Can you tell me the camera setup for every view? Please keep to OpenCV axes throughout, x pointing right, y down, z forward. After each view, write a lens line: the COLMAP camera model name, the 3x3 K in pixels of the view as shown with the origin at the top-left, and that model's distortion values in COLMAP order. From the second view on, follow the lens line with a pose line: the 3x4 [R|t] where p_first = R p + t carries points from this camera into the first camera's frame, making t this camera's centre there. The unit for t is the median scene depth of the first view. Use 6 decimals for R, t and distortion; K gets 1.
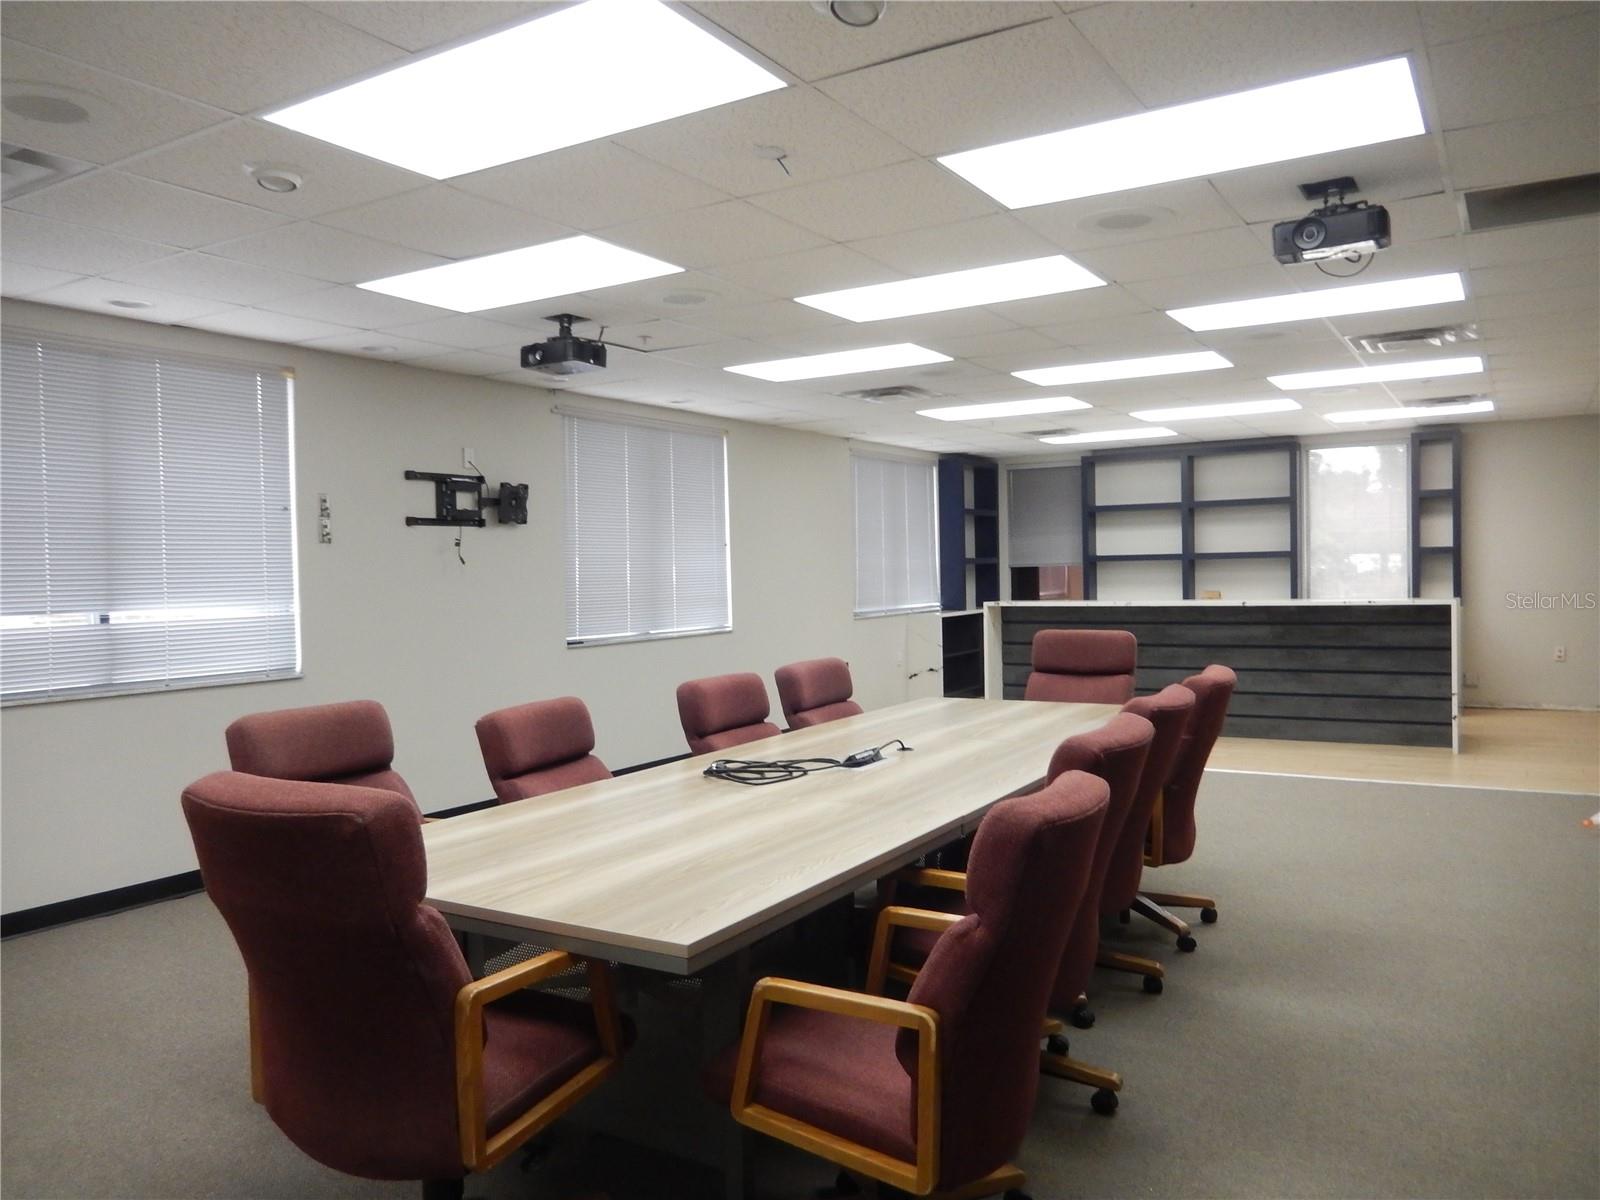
lens RADIAL K [[1183.2, 0, 800.0], [0, 1183.2, 600.0], [0, 0, 1]] dist [-0.022149, -0.001216]
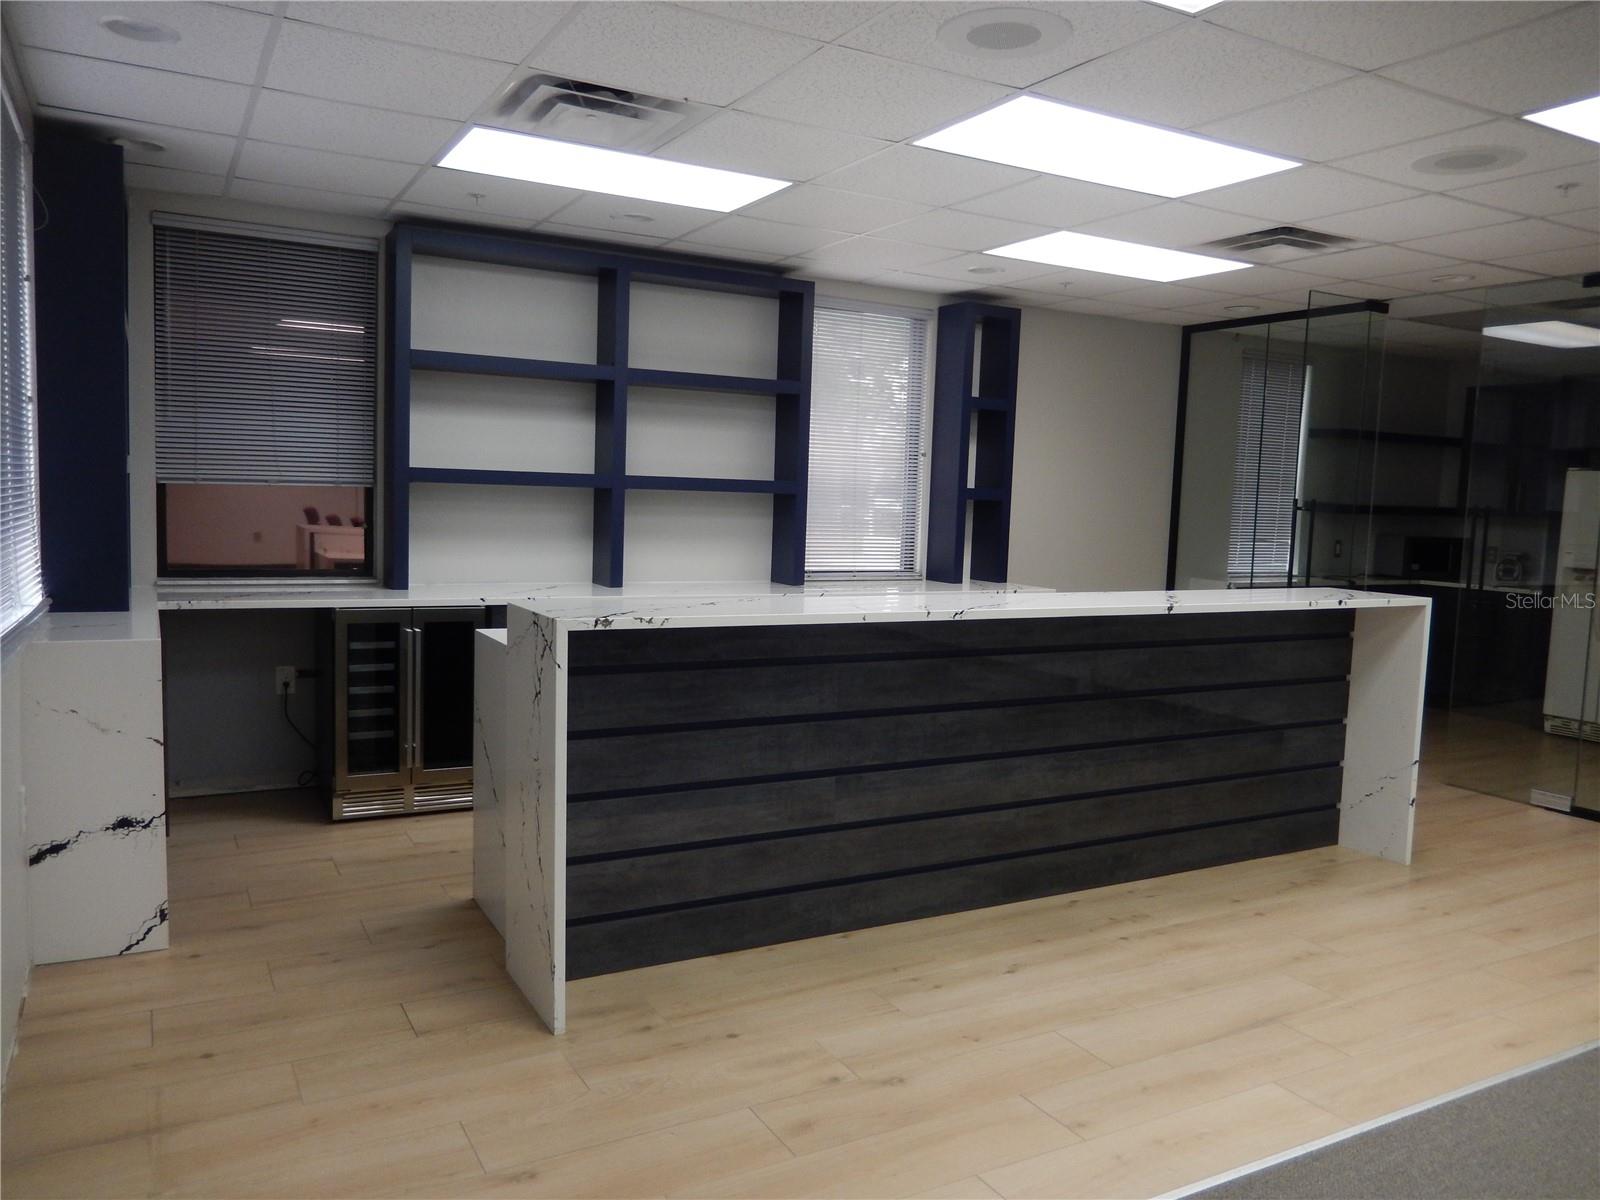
lens RADIAL K [[1183.2, 0, 800.0], [0, 1183.2, 600.0], [0, 0, 1]] dist [-0.022149, -0.001216]
pose [[0.494746, -0.038894, 0.868167, -0.059669], [-0.019705, 0.998239, 0.055951, -0.017303], [-0.868814, -0.044789, 0.493108, 0.697961]]
